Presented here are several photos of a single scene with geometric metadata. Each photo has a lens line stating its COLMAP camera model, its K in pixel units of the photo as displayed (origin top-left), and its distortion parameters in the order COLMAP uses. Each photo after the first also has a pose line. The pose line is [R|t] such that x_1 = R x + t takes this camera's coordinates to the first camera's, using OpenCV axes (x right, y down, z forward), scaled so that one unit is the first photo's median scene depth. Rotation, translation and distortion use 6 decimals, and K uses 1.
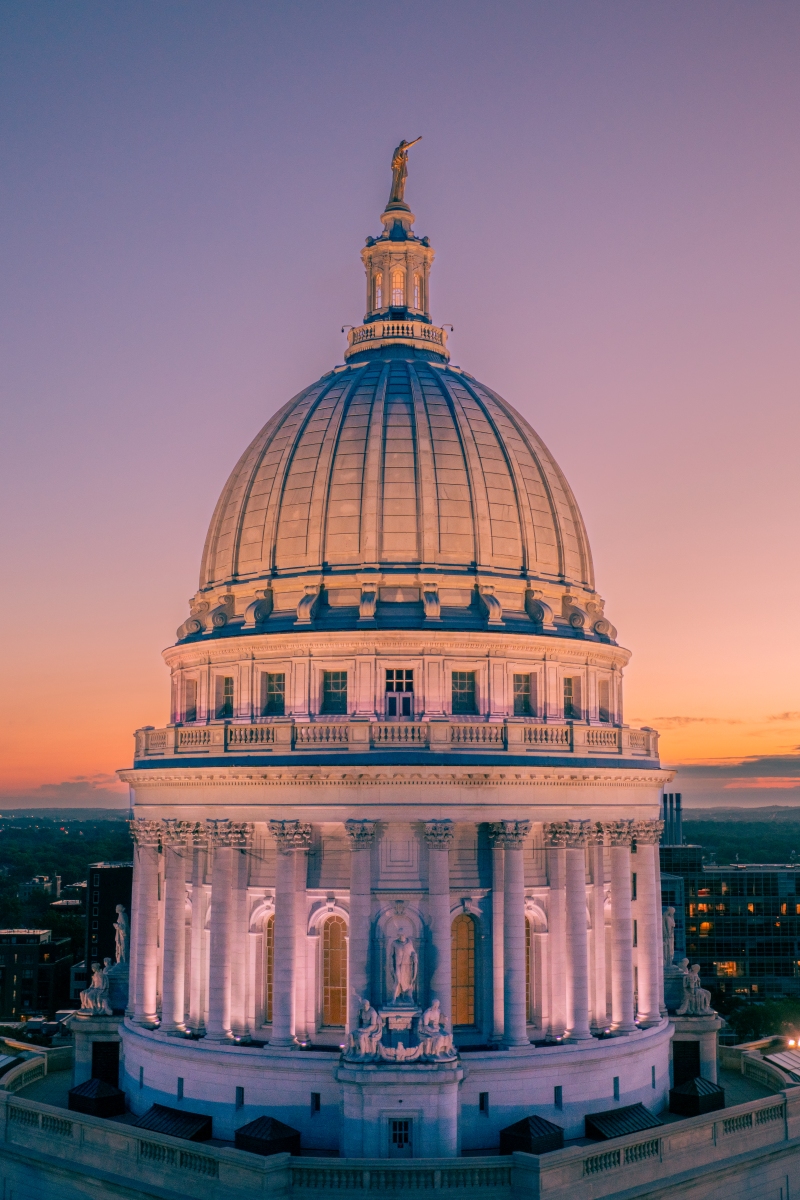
lens RADIAL K [[1493.9, 0, 400.0], [0, 1493.9, 600.0], [0, 0, 1]] dist [-0.007849, -0.012904]
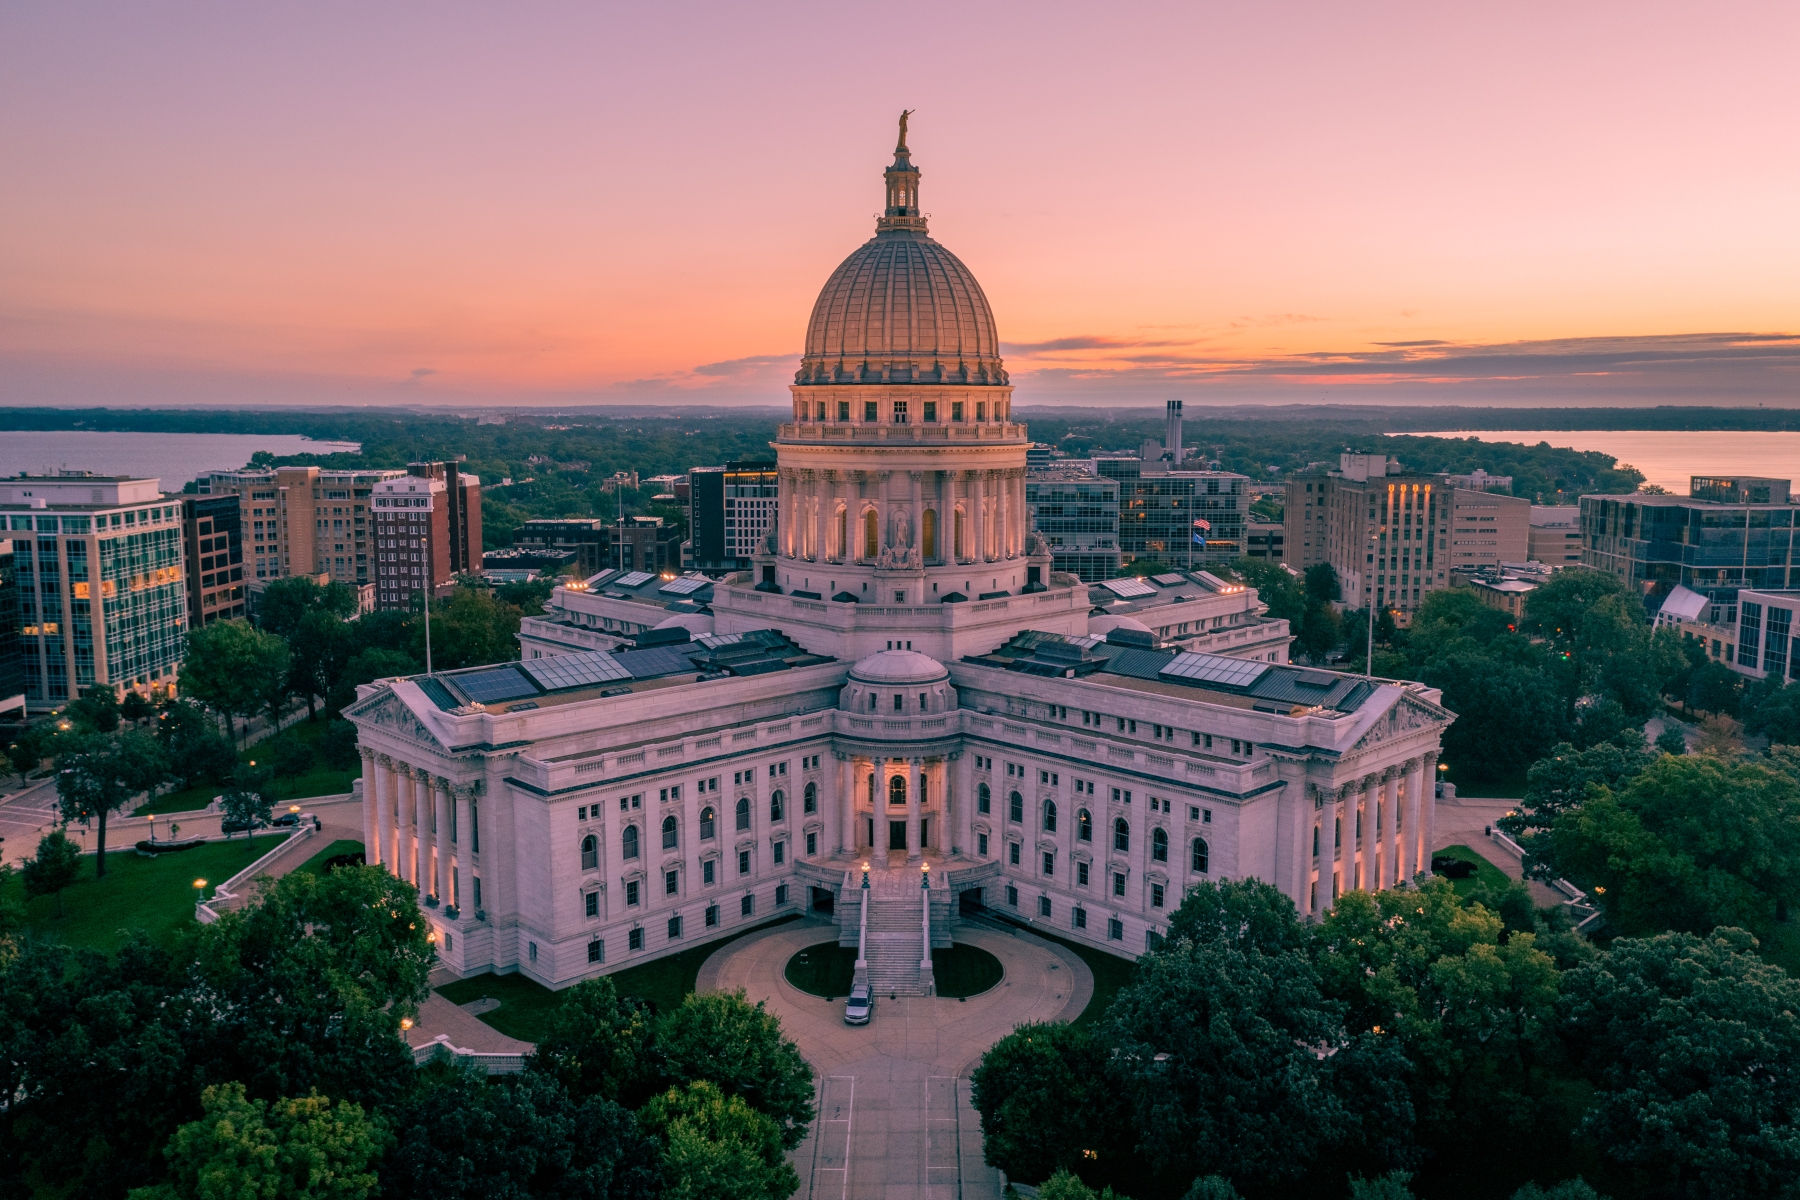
lens RADIAL K [[1441.3, 0, 900.0], [0, 1441.3, 600.0], [0, 0, 1]] dist [-0.027699, -0.003549]
pose [[0.999658, 0.004083, -0.025839, 0.053880], [0.003045, 0.962869, 0.269953, -0.240385], [0.025981, -0.269939, 0.962527, -1.109815]]
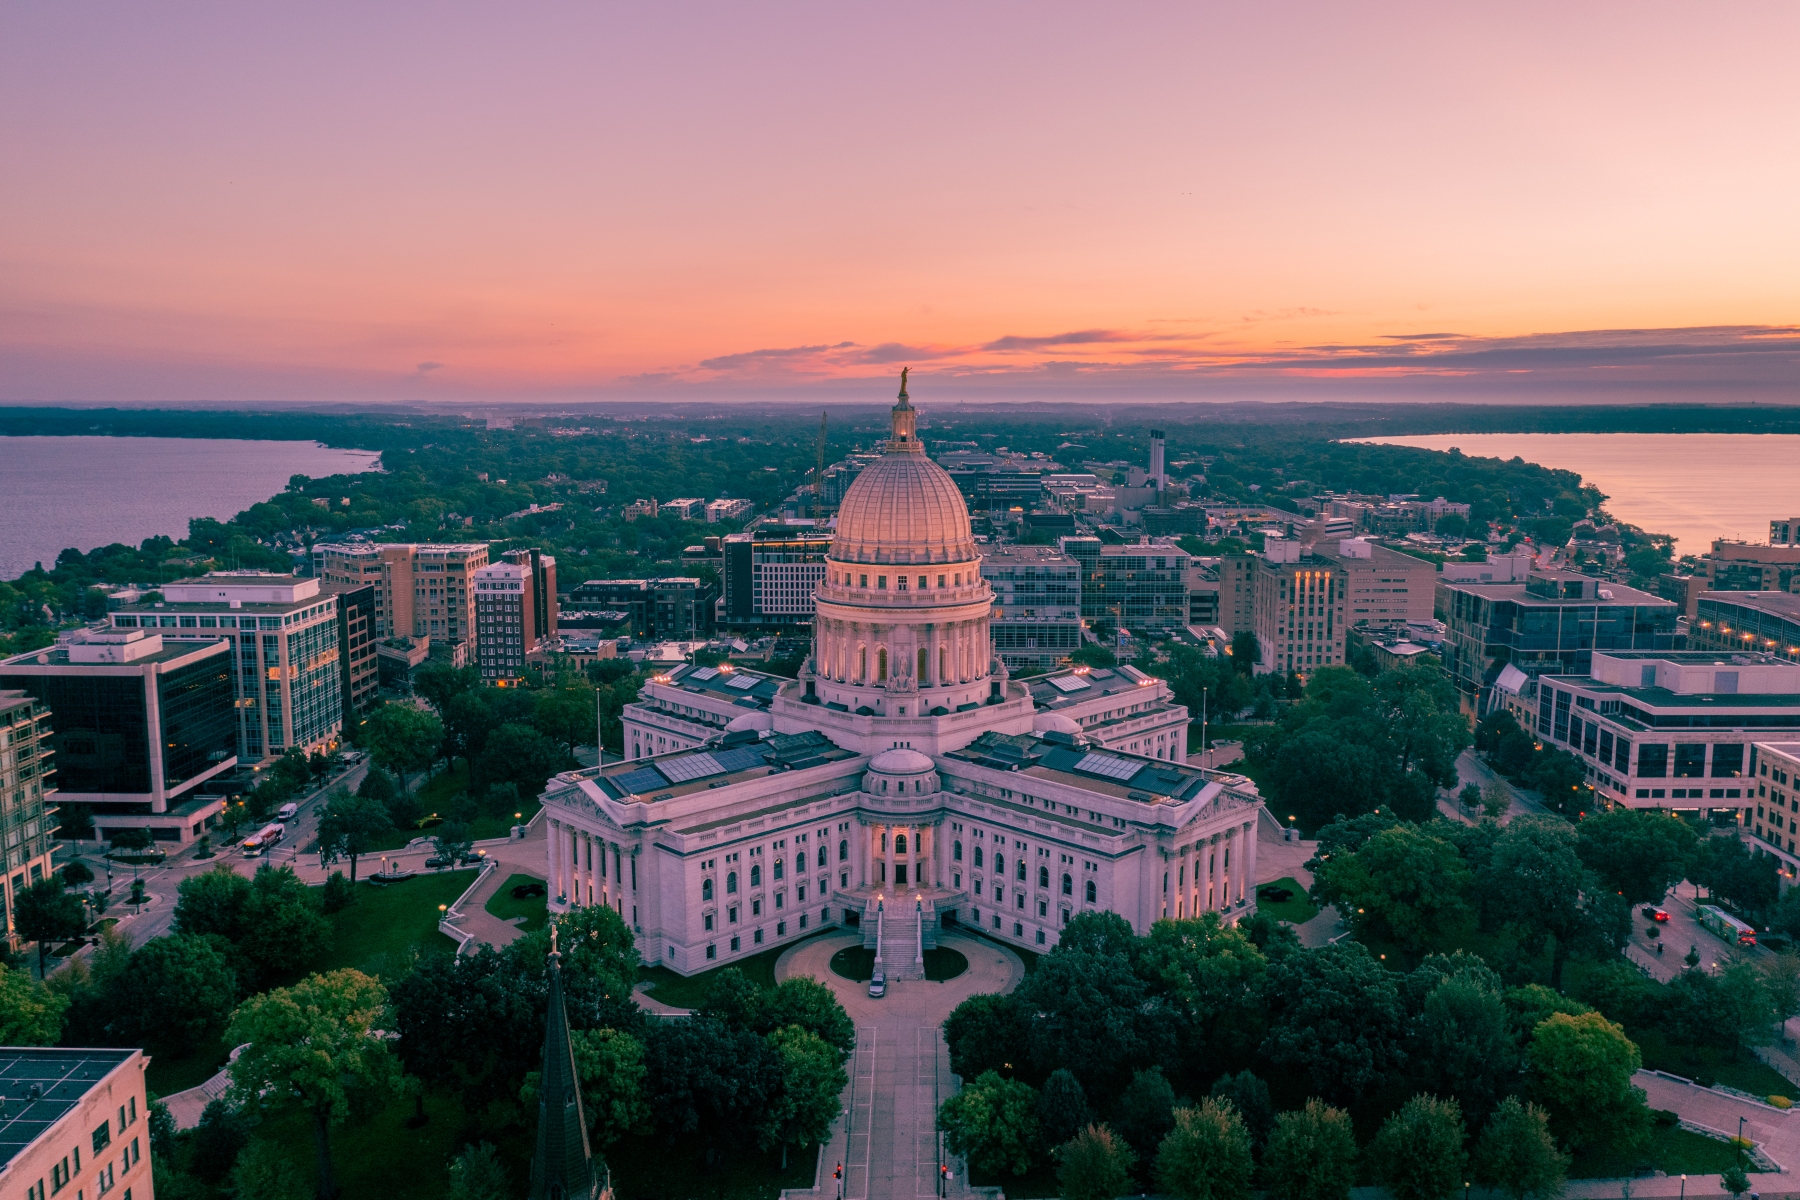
lens RADIAL K [[1441.3, 0, 900.0], [0, 1441.3, 600.0], [0, 0, 1]] dist [-0.027699, -0.003549]
pose [[0.999649, 0.003415, -0.026256, 0.074497], [0.003939, 0.961434, 0.275008, -0.743164], [0.026182, -0.275015, 0.961083, -1.971783]]
